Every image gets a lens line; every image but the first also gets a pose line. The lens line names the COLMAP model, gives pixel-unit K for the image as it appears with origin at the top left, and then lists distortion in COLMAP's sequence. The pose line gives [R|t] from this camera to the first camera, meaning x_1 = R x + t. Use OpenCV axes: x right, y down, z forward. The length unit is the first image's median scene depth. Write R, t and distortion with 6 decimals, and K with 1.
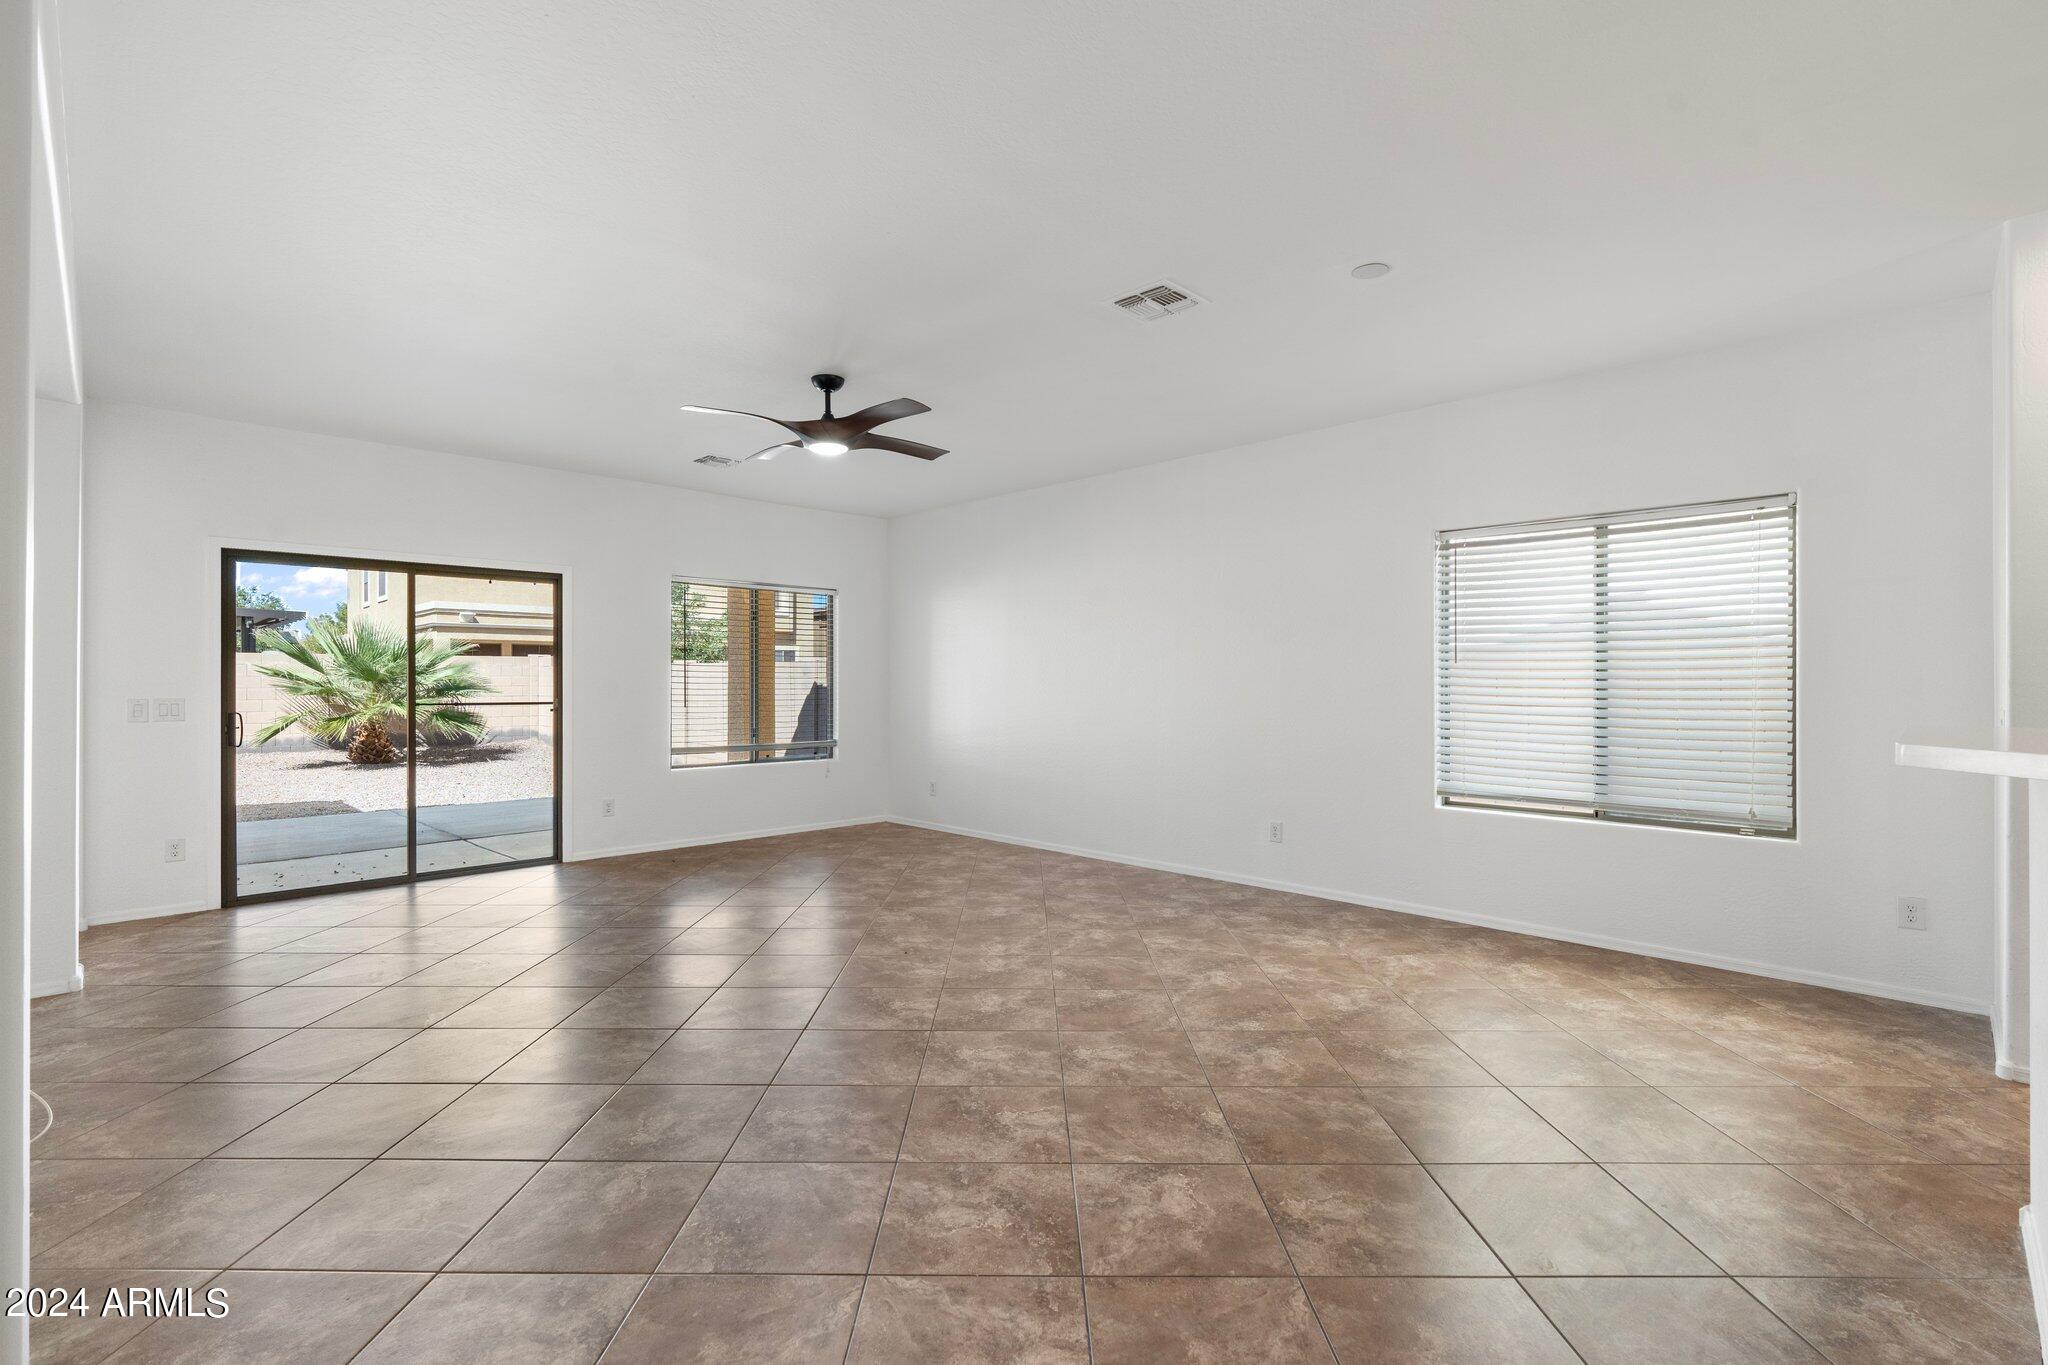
lens RADIAL K [[923.0, 0, 1014.7], [0, 923.0, 678.7], [0, 0, 1]] dist [-0.010791, 0.004878]
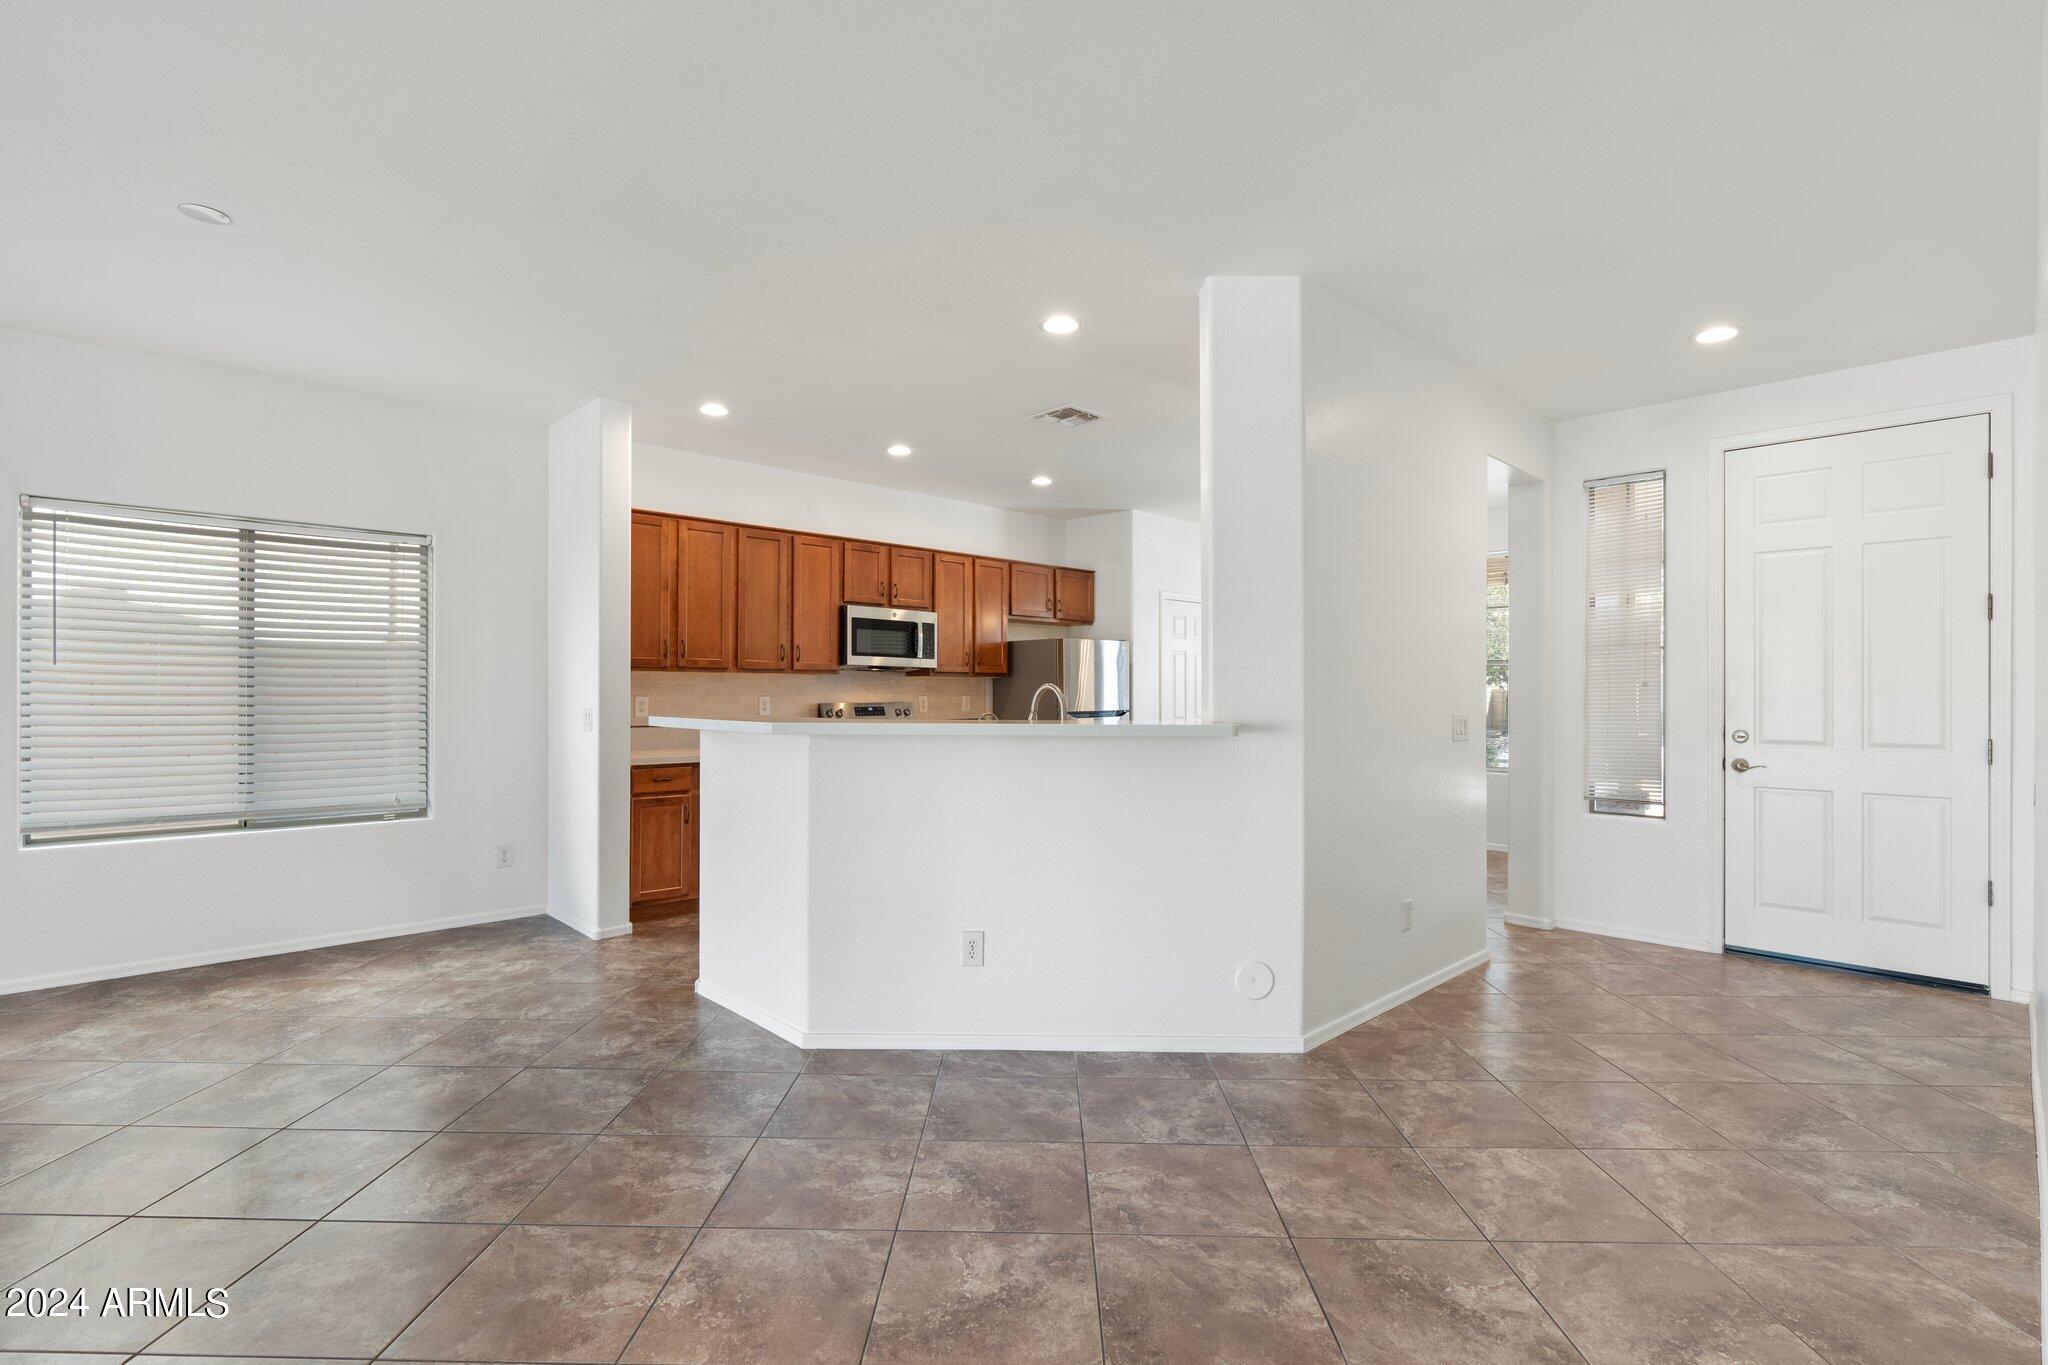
lens RADIAL K [[953.9, 0, 1026.3], [0, 953.9, 697.8], [0, 0, 1]] dist [-0.011474, 0.003530]
pose [[0.010799, -0.008881, 0.999902, -0.365004], [-0.007000, 0.999935, 0.008957, -0.001645], [-0.999917, -0.007096, 0.010736, 0.160040]]
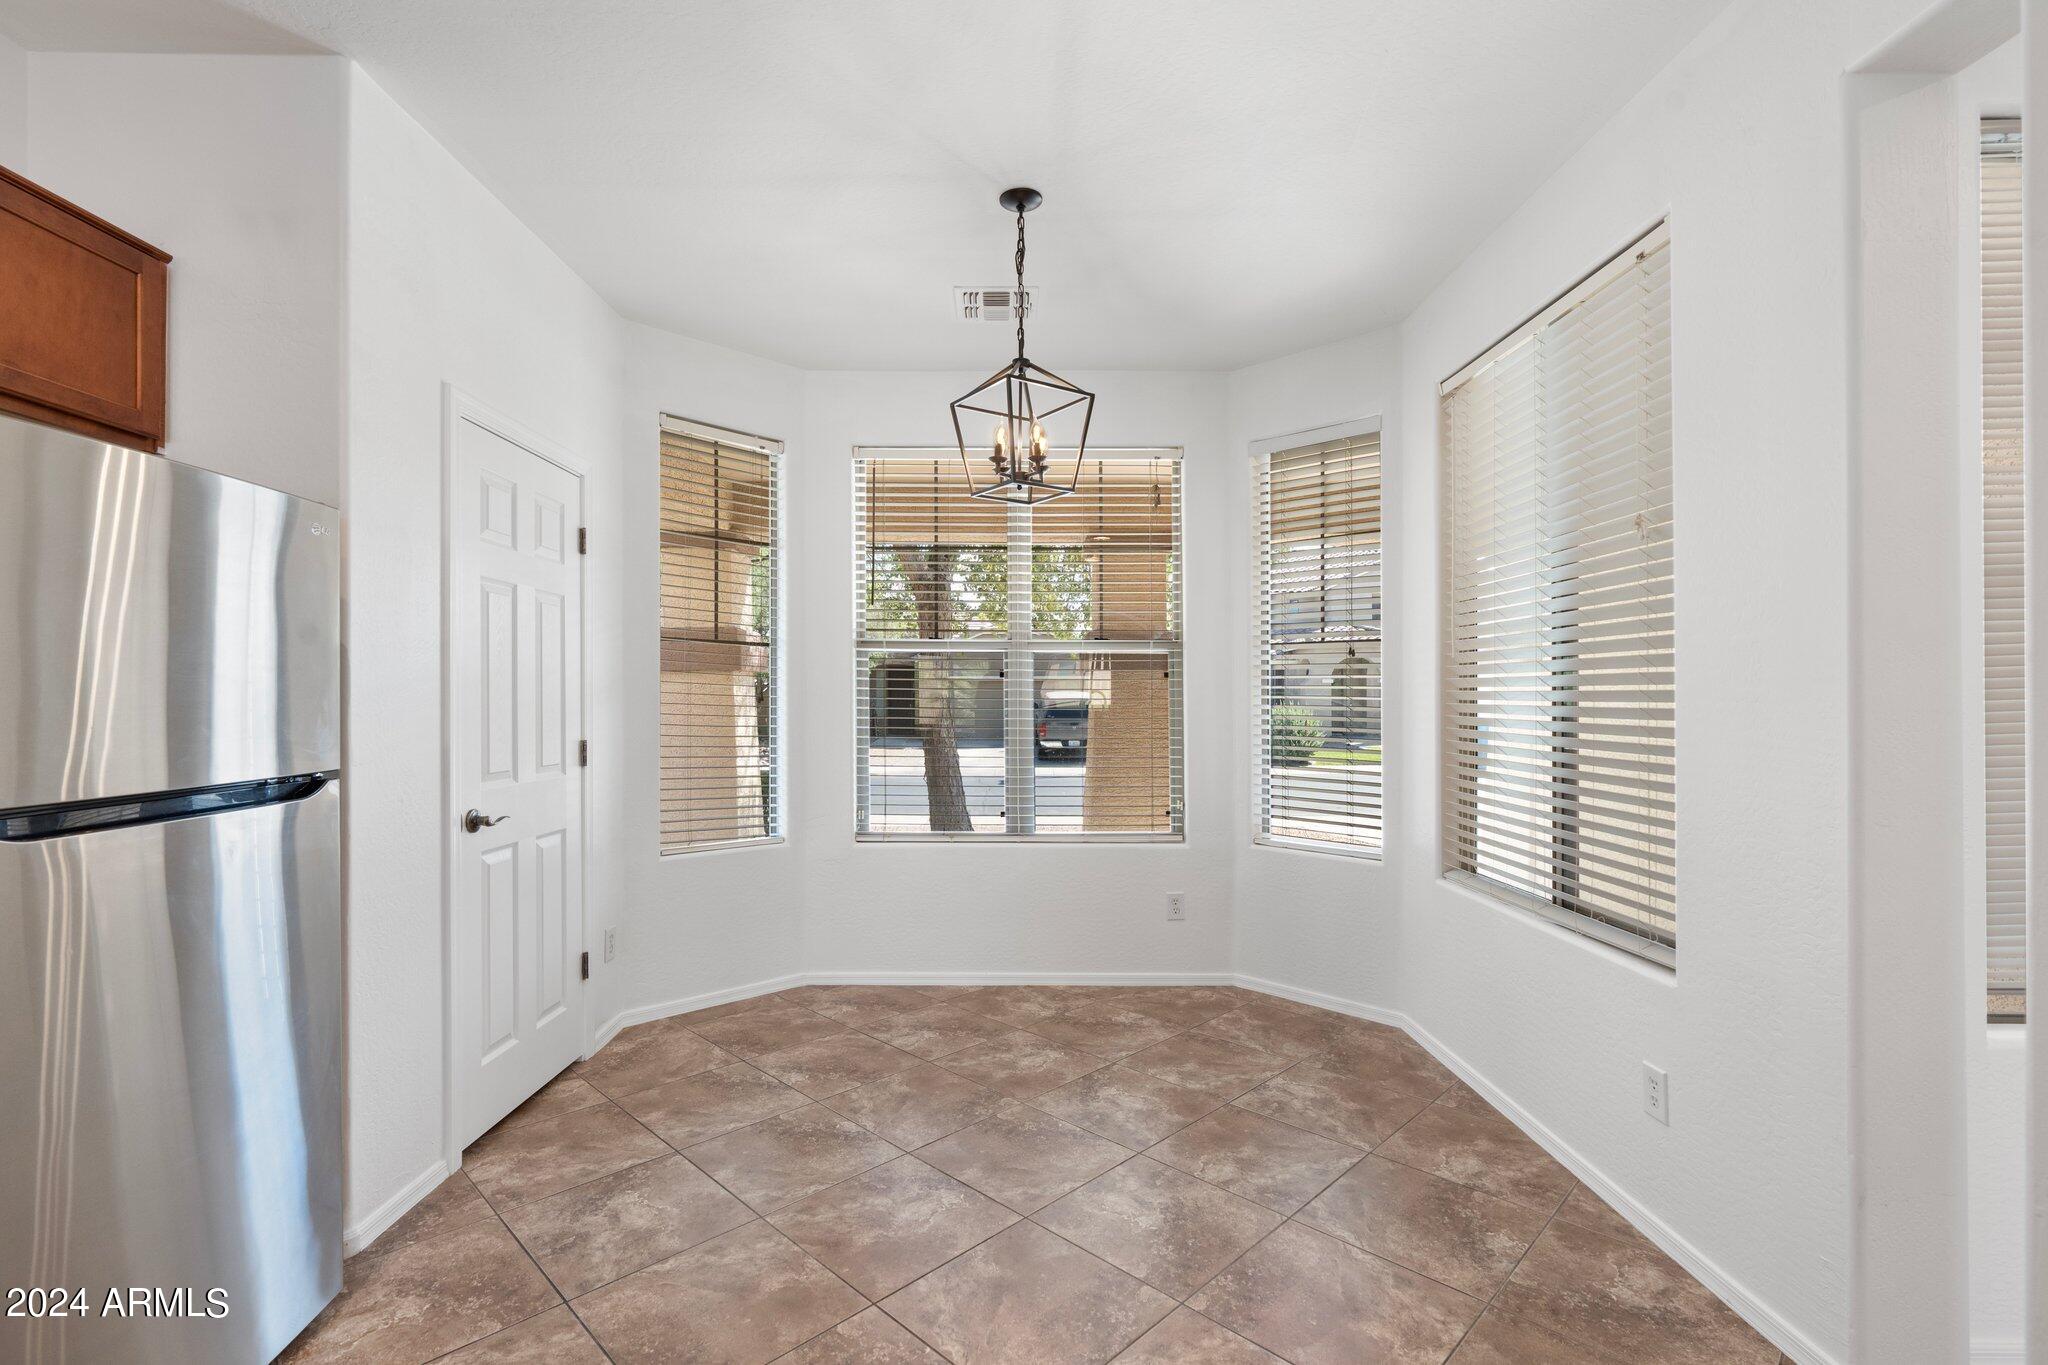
lens RADIAL K [[923.0, 0, 1013.4], [0, 923.0, 694.2], [0, 0, 1]] dist [-0.010791, 0.004878]
pose [[-0.712110, 0.003380, 0.702060, 0.812130], [-0.003834, 0.999955, -0.008703, 0.000860], [-0.702057, -0.008889, -0.712065, 0.079973]]
